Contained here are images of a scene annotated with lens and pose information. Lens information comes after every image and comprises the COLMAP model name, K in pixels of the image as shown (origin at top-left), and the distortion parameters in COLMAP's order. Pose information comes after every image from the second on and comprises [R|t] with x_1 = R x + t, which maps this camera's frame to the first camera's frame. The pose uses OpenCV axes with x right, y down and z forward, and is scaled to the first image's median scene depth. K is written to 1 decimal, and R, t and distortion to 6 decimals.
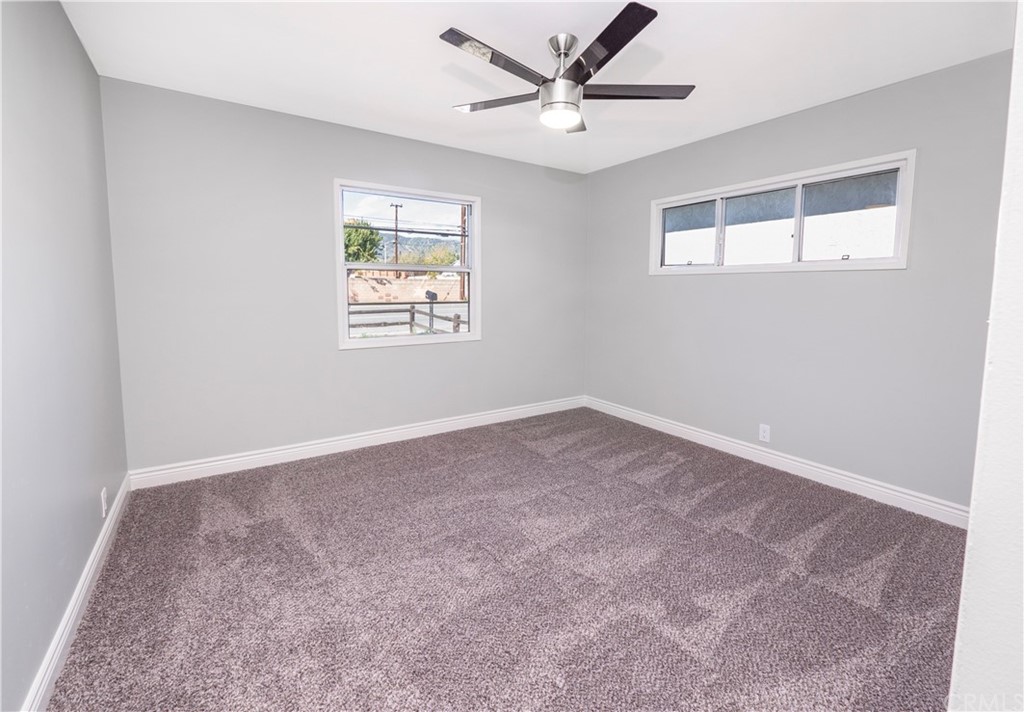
lens RADIAL K [[456.8, 0, 511.8], [0, 456.8, 331.9], [0, 0, 1]] dist [-0.000930, -0.000051]
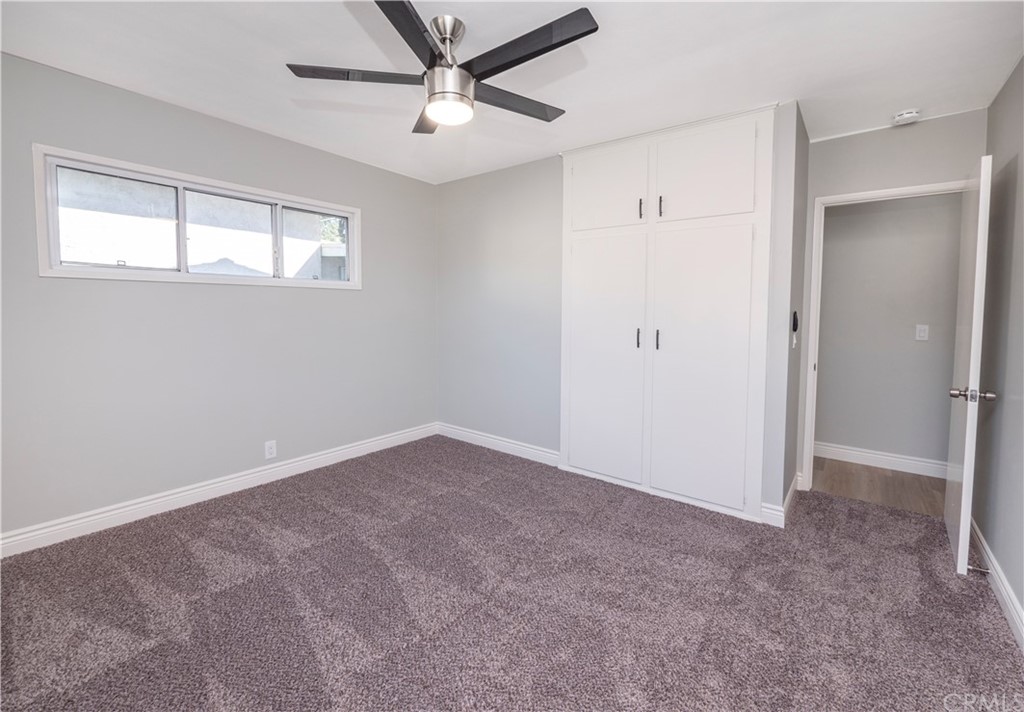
lens RADIAL K [[456.8, 0, 511.8], [0, 456.8, 331.9], [0, 0, 1]] dist [-0.000930, -0.000051]
pose [[-0.329142, -0.063782, 0.942124, -0.555804], [0.077205, 0.992558, 0.094169, -0.086556], [-0.941119, 0.103732, -0.321769, 0.858720]]
